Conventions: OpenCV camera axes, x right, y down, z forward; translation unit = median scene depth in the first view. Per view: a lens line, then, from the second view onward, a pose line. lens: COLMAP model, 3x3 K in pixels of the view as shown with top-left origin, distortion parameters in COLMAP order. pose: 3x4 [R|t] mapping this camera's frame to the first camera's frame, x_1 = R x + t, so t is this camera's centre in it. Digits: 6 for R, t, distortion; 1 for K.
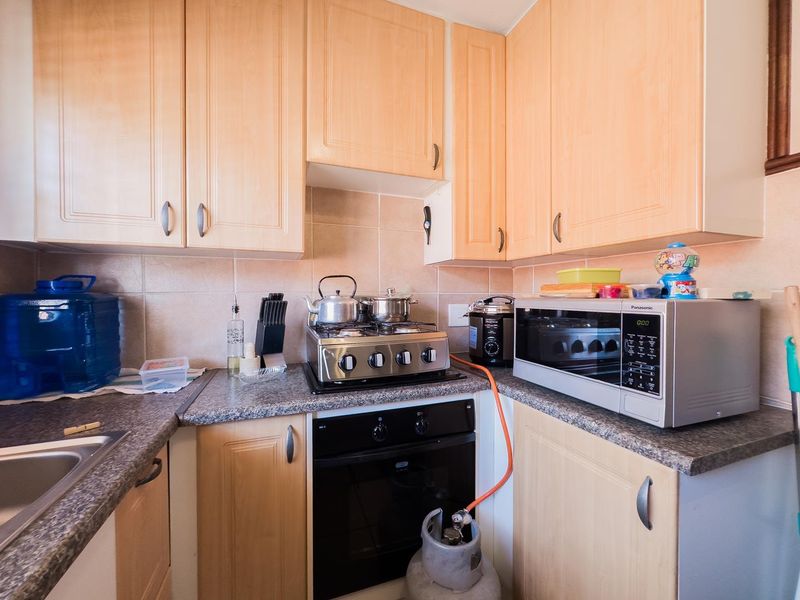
lens RADIAL K [[323.0, 0, 398.2], [0, 323.0, 300.4], [0, 0, 1]] dist [-0.007740, 0.002417]
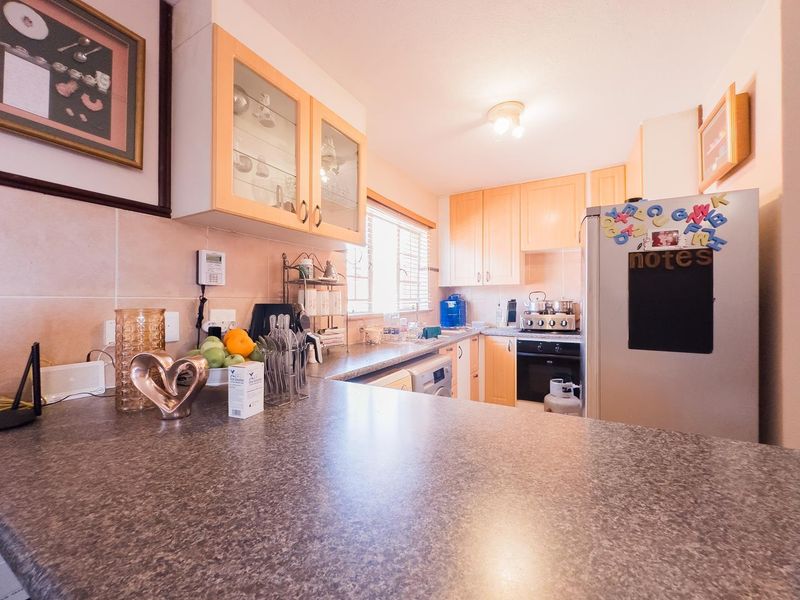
lens RADIAL K [[323.0, 0, 399.1], [0, 323.0, 299.6], [0, 0, 1]] dist [-0.007740, 0.002417]
pose [[0.646973, -0.003311, -0.762506, 1.153661], [-0.005984, 0.999938, -0.009419, 0.013155], [0.762490, 0.010657, 0.646913, -1.585412]]
